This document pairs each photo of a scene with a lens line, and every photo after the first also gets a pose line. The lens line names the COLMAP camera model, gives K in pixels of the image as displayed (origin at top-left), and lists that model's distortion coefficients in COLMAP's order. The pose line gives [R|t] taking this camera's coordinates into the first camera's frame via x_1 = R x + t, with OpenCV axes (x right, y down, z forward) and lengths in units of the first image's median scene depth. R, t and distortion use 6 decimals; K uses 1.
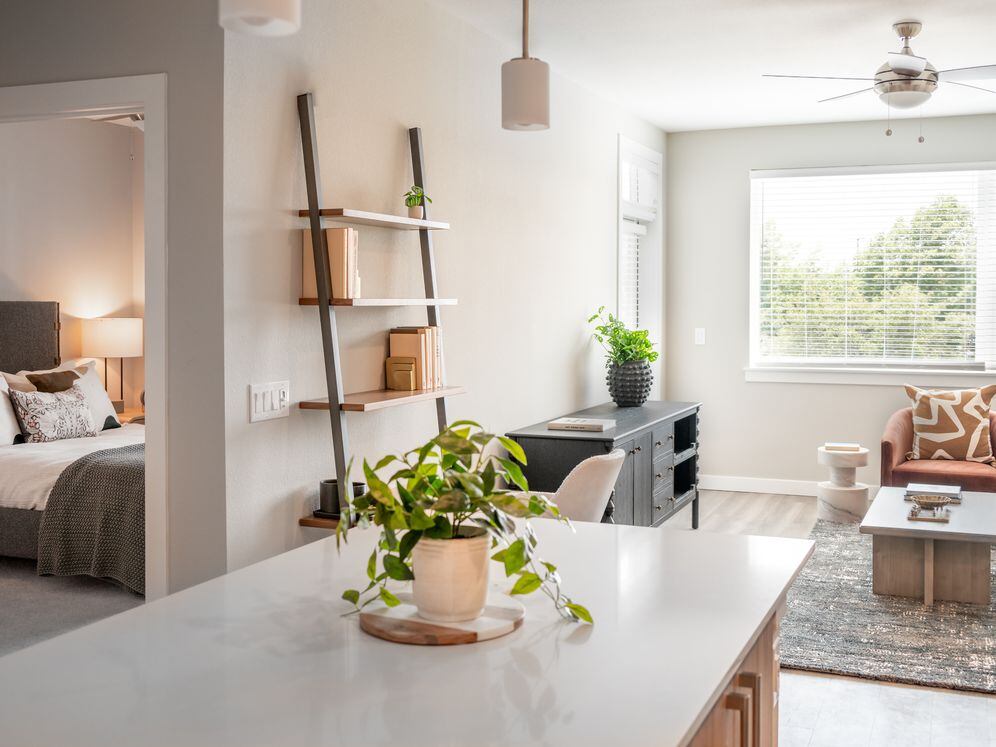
lens RADIAL K [[1185.8, 0, 500.1], [0, 1185.8, 336.6], [0, 0, 1]] dist [0.003489, -0.007041]
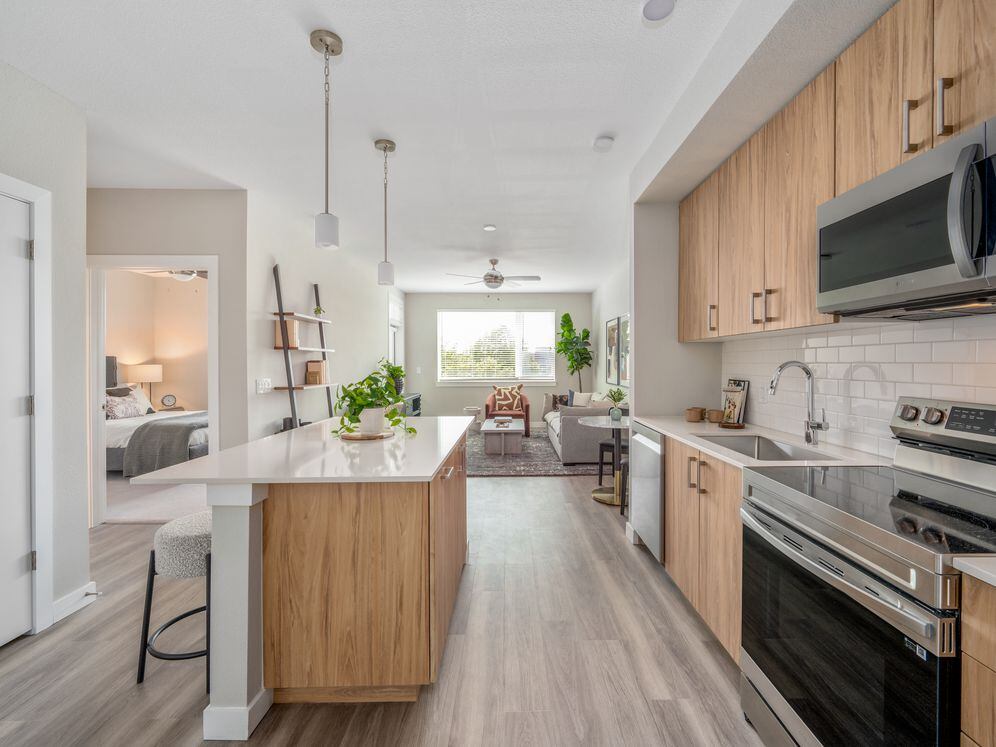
lens RADIAL K [[479.0, 0, 534.1], [0, 479.0, 373.3], [0, 0, 1]] dist [-0.017047, -0.000025]
pose [[0.910315, -0.010503, 0.413782, -0.050162], [0.015631, 0.999837, -0.009010, 0.025760], [-0.413621, 0.014670, 0.910331, -0.104253]]
